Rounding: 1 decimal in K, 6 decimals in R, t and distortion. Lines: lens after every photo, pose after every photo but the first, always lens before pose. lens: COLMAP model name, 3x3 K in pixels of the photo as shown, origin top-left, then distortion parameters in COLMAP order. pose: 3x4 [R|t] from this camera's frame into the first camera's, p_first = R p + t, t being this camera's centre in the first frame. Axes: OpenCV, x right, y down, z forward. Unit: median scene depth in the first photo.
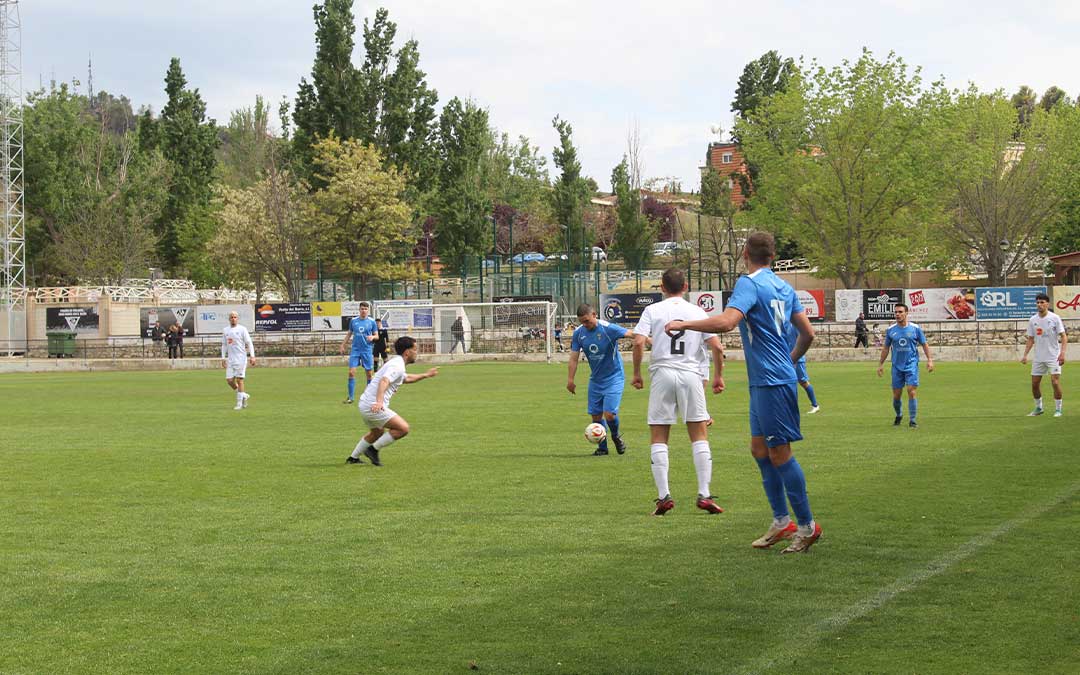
lens RADIAL K [[2828.2, 0, 540.0], [0, 2828.2, 337.5], [0, 0, 1]] dist [-0.028635, 0.553399]
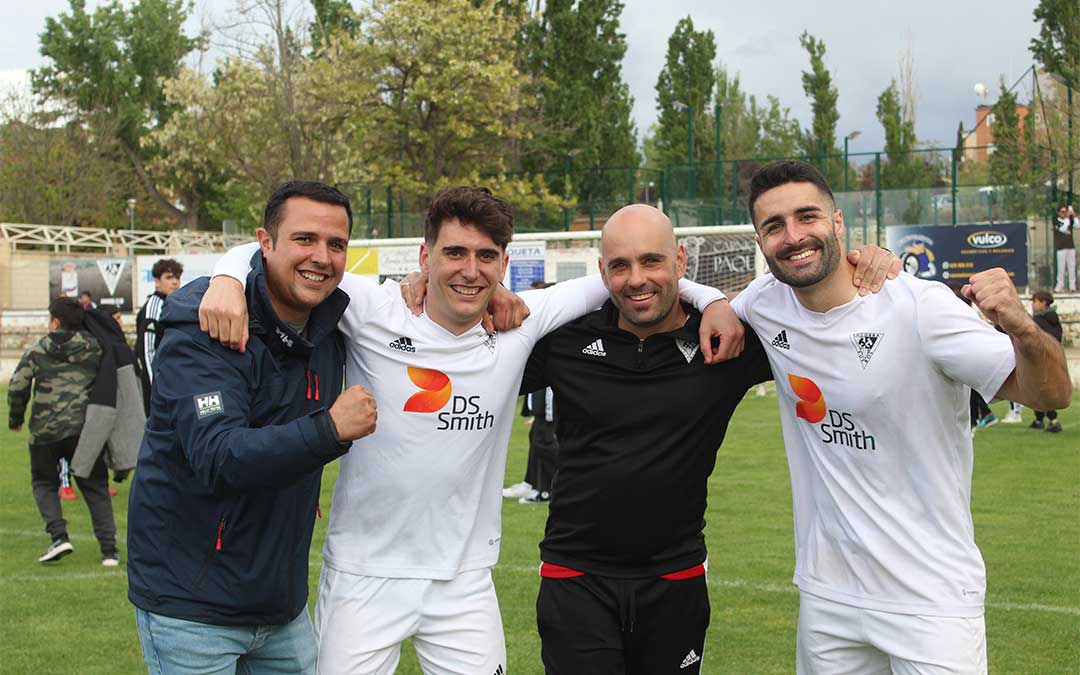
lens RADIAL K [[2828.2, 0, 540.0], [0, 2828.2, 337.5], [0, 0, 1]] dist [-0.028635, 0.553399]
pose [[0.996050, 0.004863, -0.088666, 0.002277], [-0.004027, 0.999946, 0.009603, -0.000525], [0.088708, -0.009208, 0.996015, 0.213858]]
